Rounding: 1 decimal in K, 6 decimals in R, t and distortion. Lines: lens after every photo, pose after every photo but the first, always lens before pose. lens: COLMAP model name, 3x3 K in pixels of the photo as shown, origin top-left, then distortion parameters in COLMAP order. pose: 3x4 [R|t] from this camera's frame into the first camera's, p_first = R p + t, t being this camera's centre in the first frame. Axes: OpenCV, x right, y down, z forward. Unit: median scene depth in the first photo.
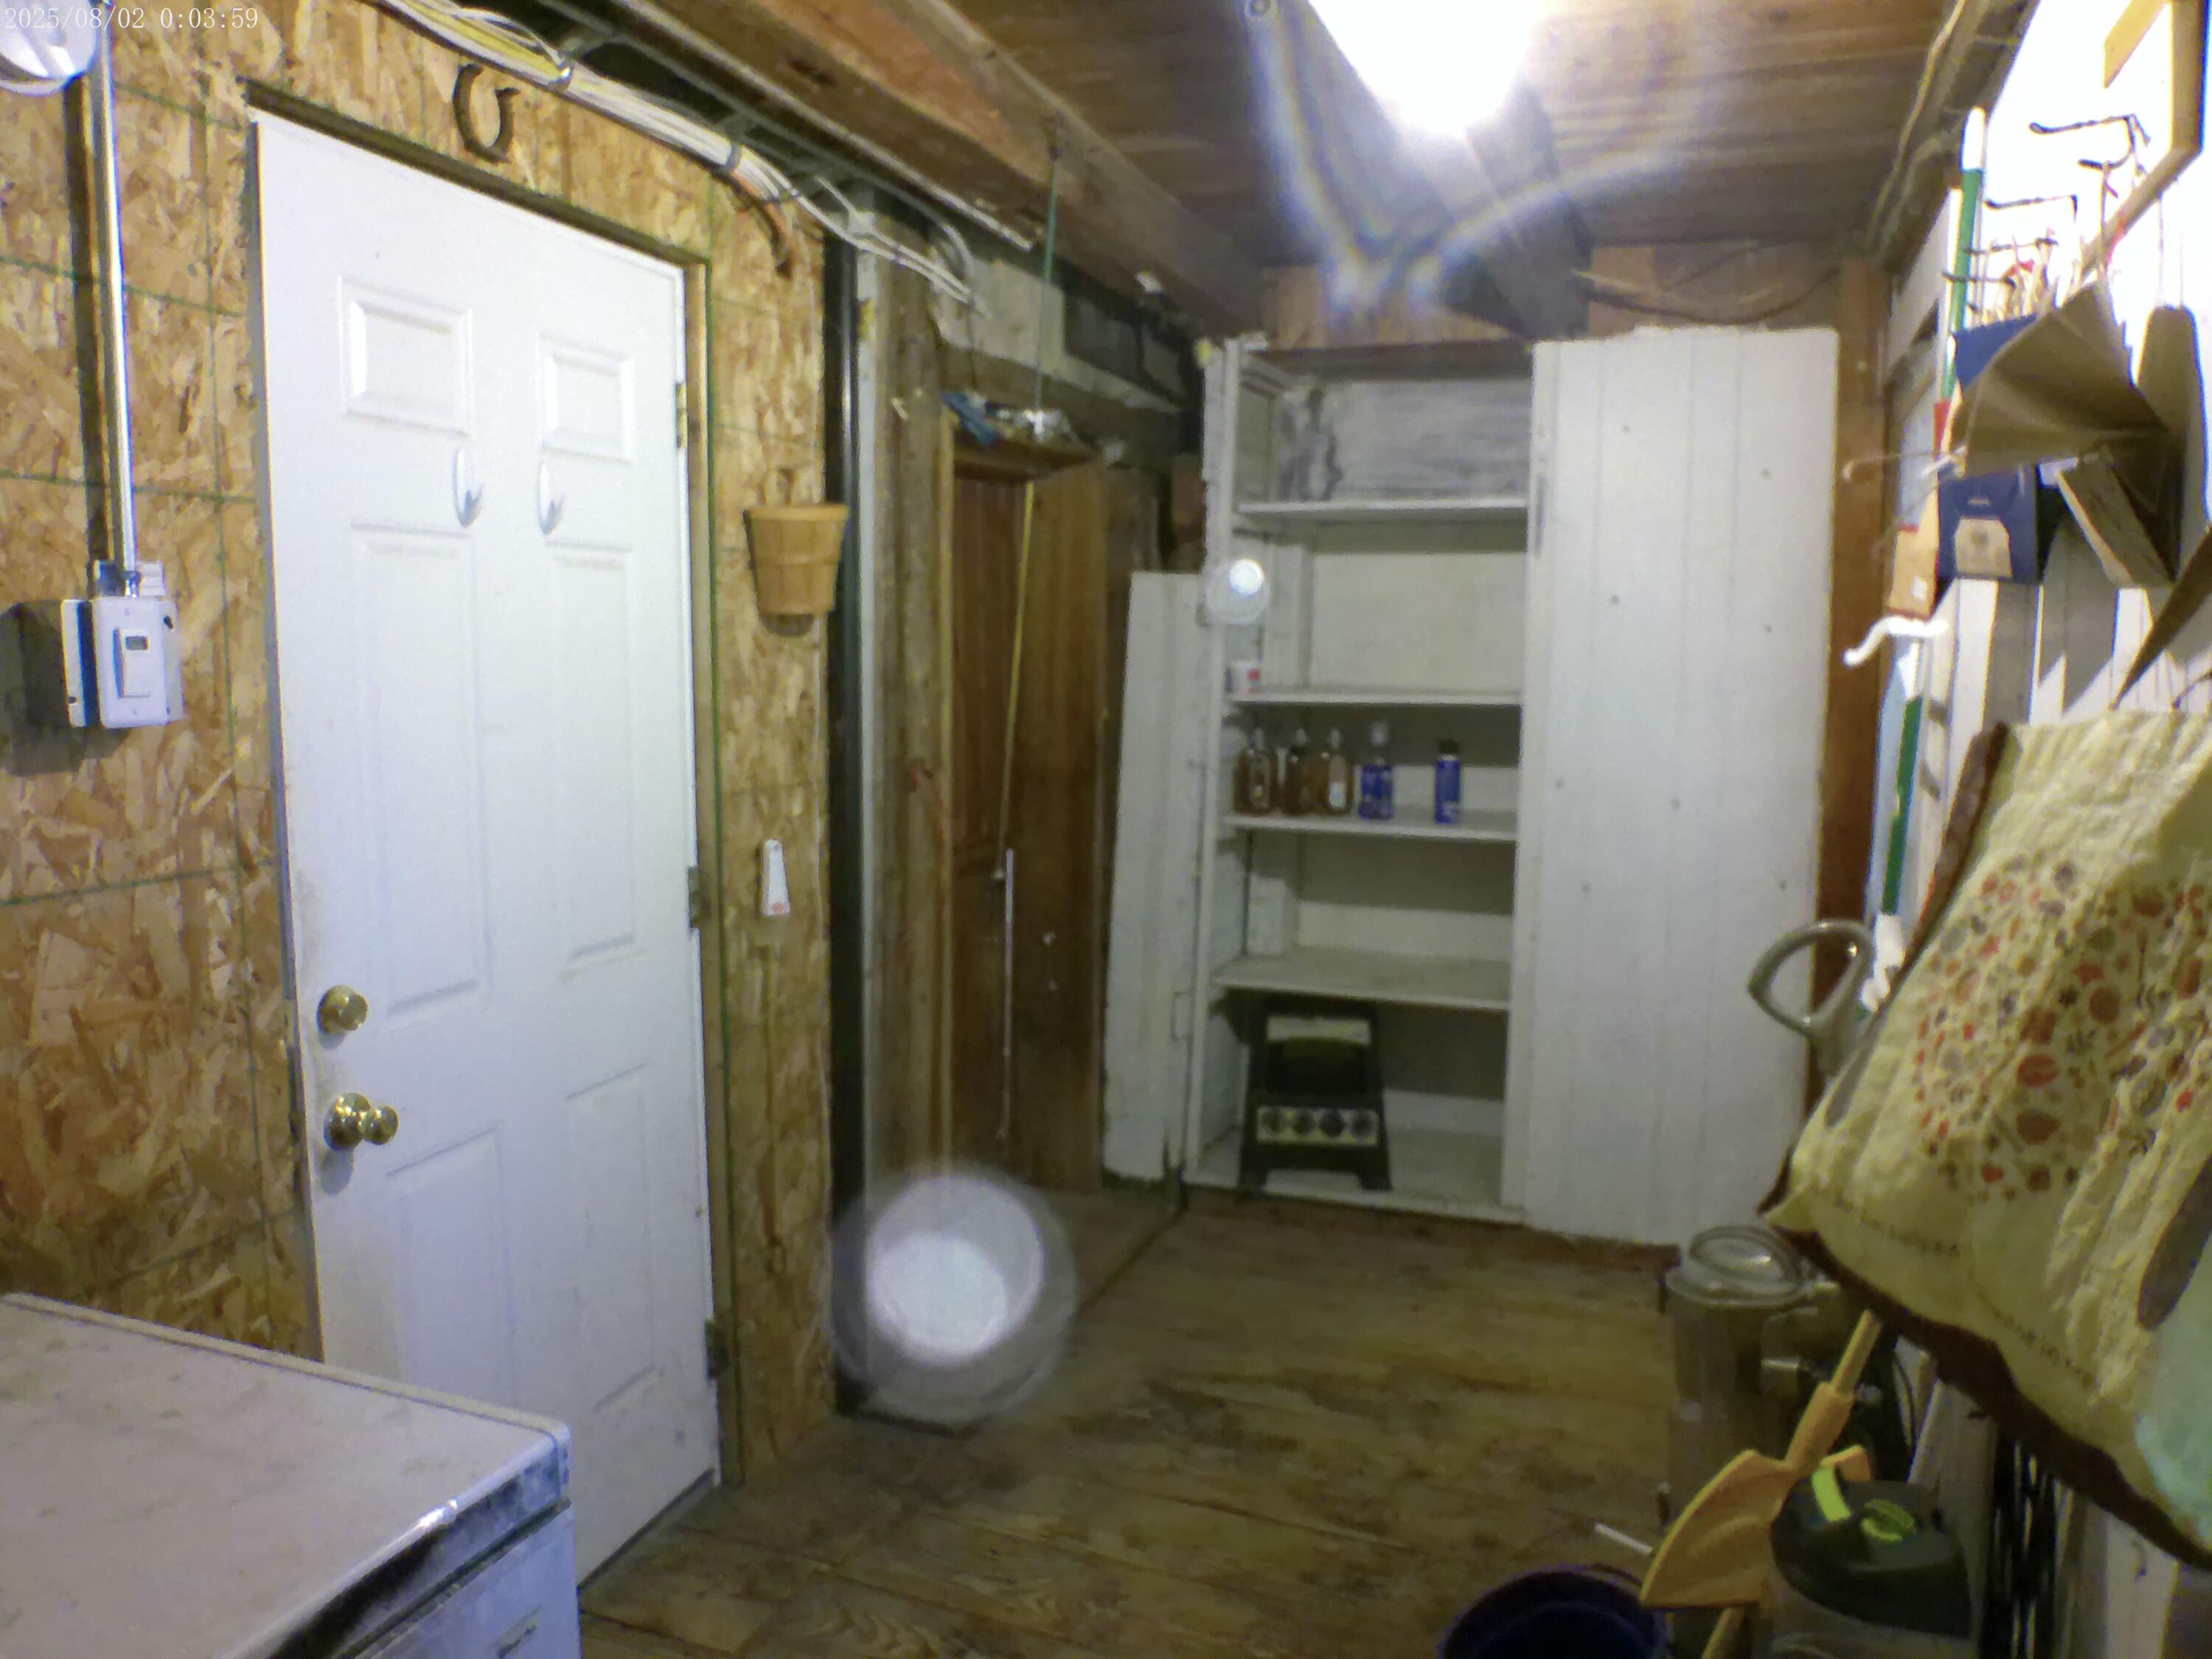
lens RADIAL K [[1556.3, 0, 1106.0], [0, 1556.3, 836.5], [0, 0, 1]] dist [-0.083351, 0.037590]
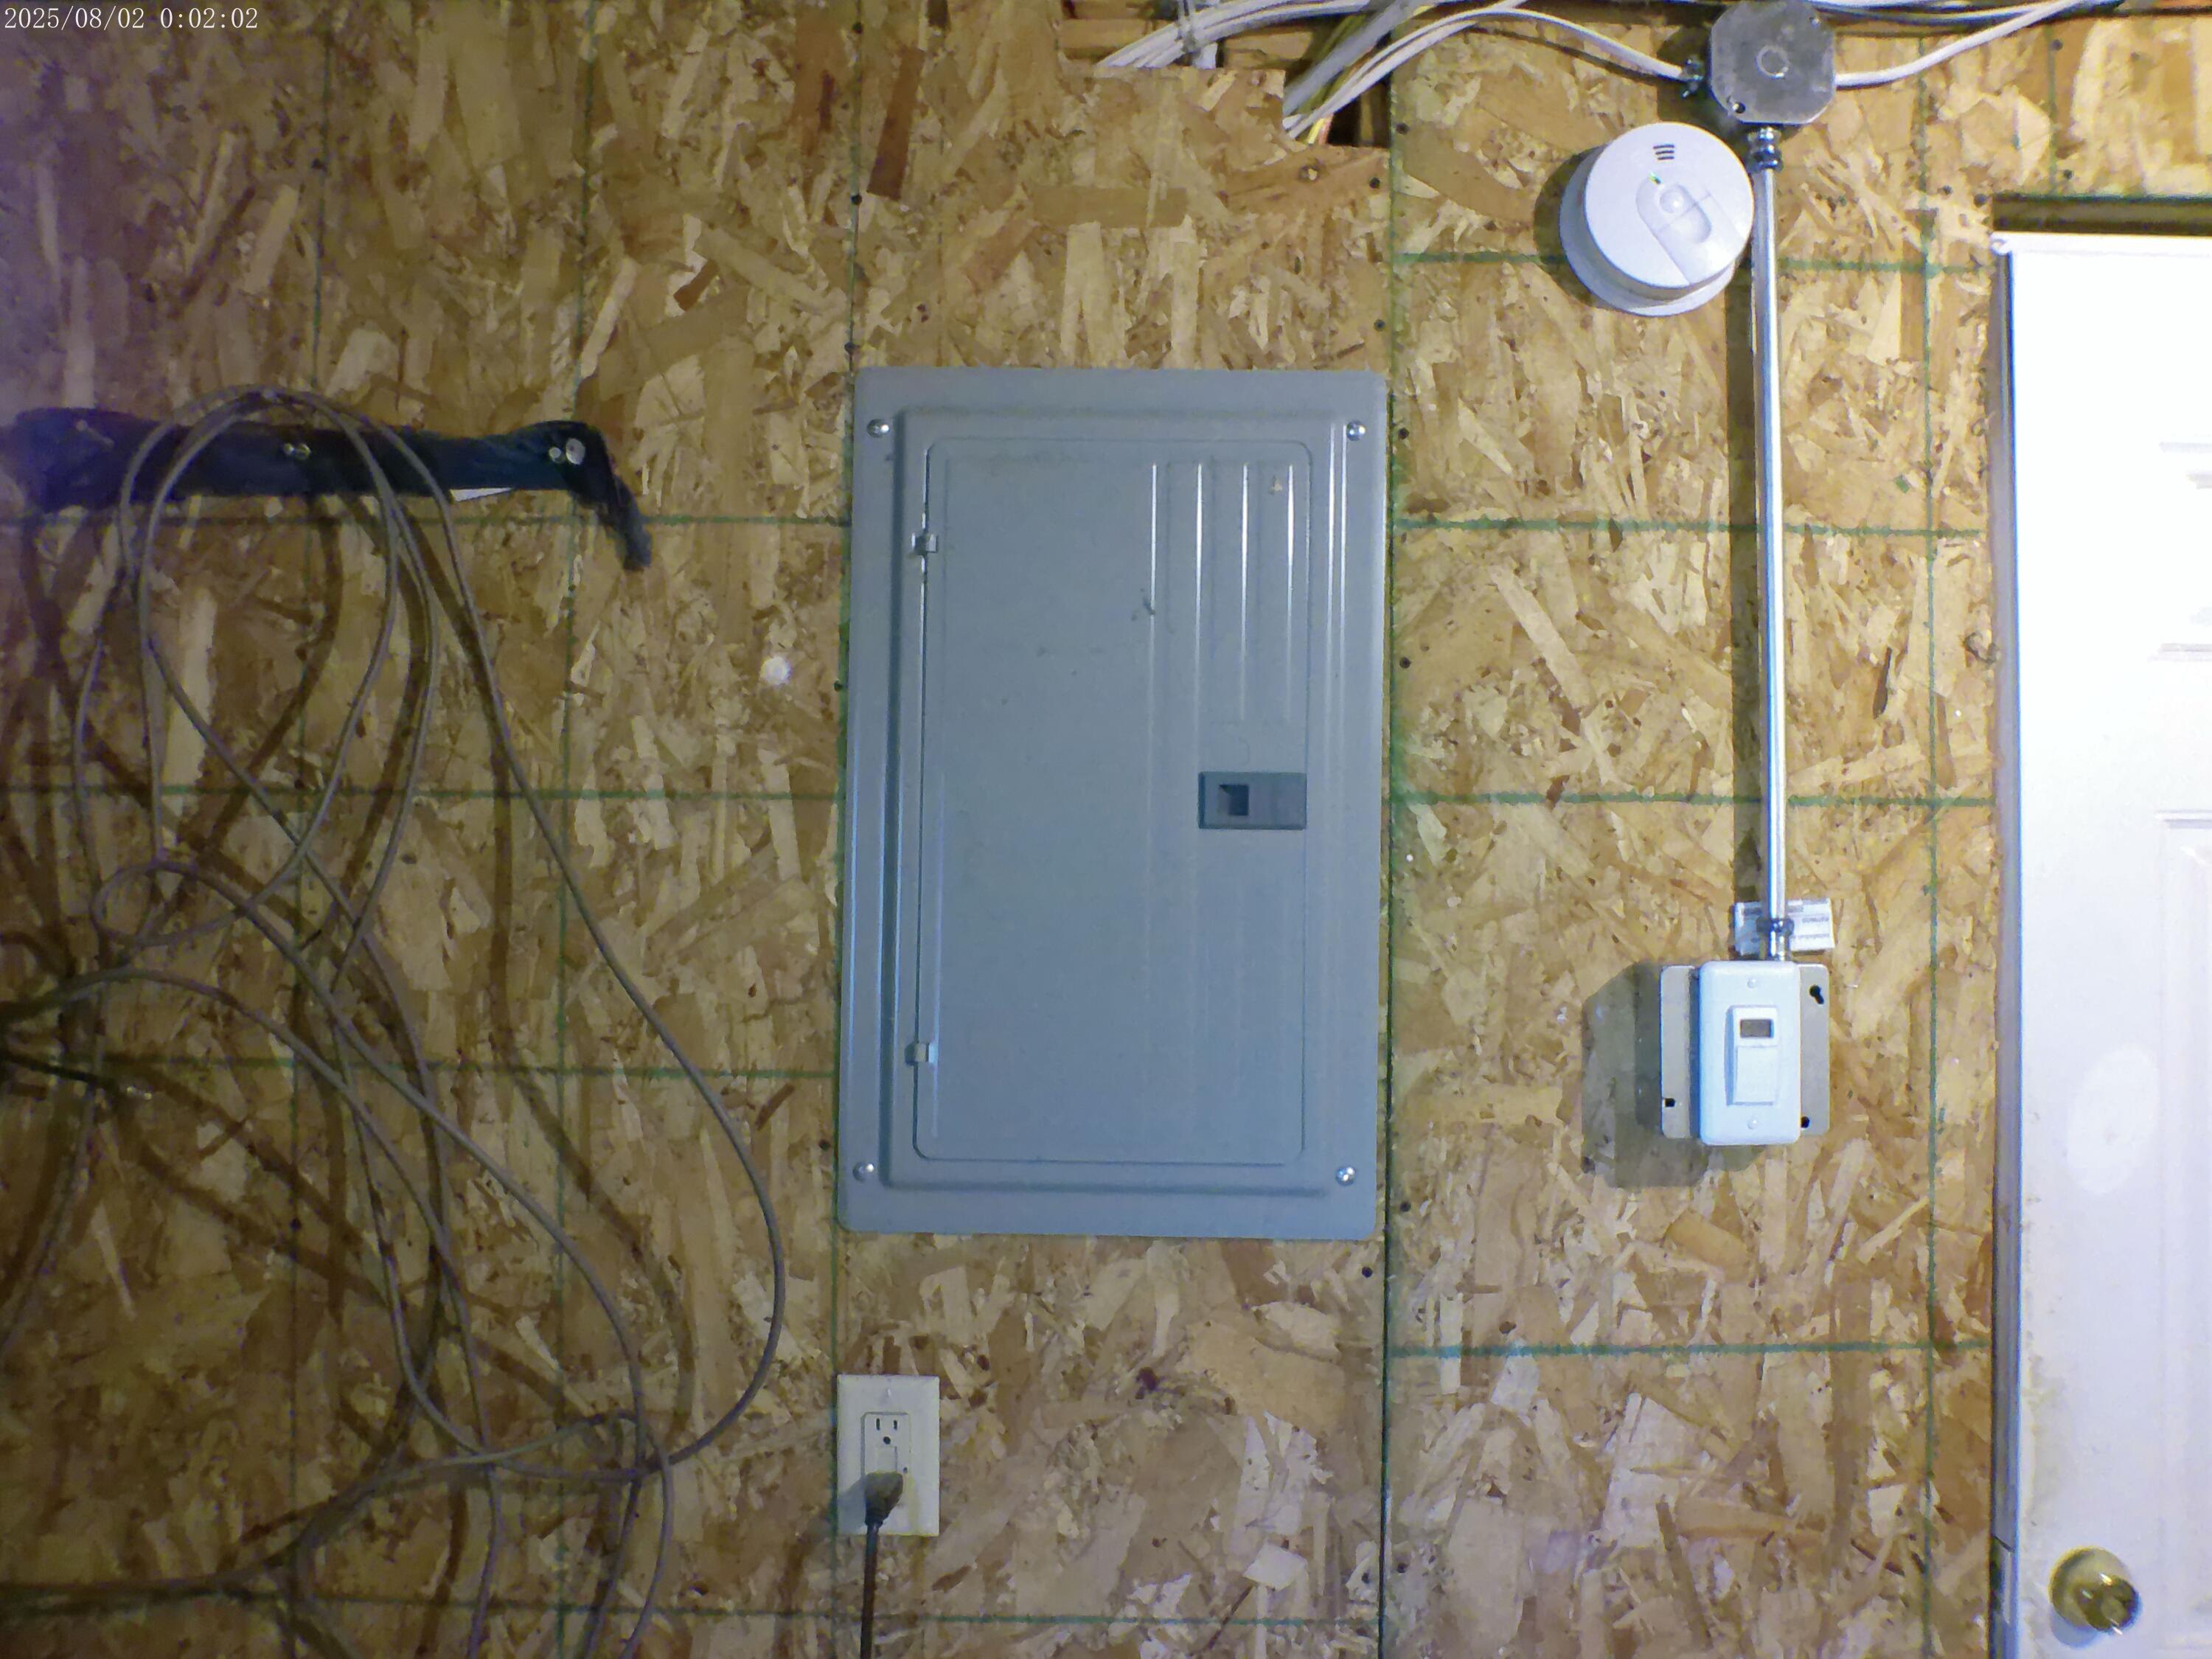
lens RADIAL K [[1556.3, 0, 1093.8], [0, 1556.3, 816.3], [0, 0, 1]] dist [-0.083351, 0.037590]
pose [[0.349777, -0.017119, -0.936677, -0.074071], [-0.105010, 0.992816, -0.057358, -0.140125], [0.930929, 0.118423, 0.345467, 0.417055]]
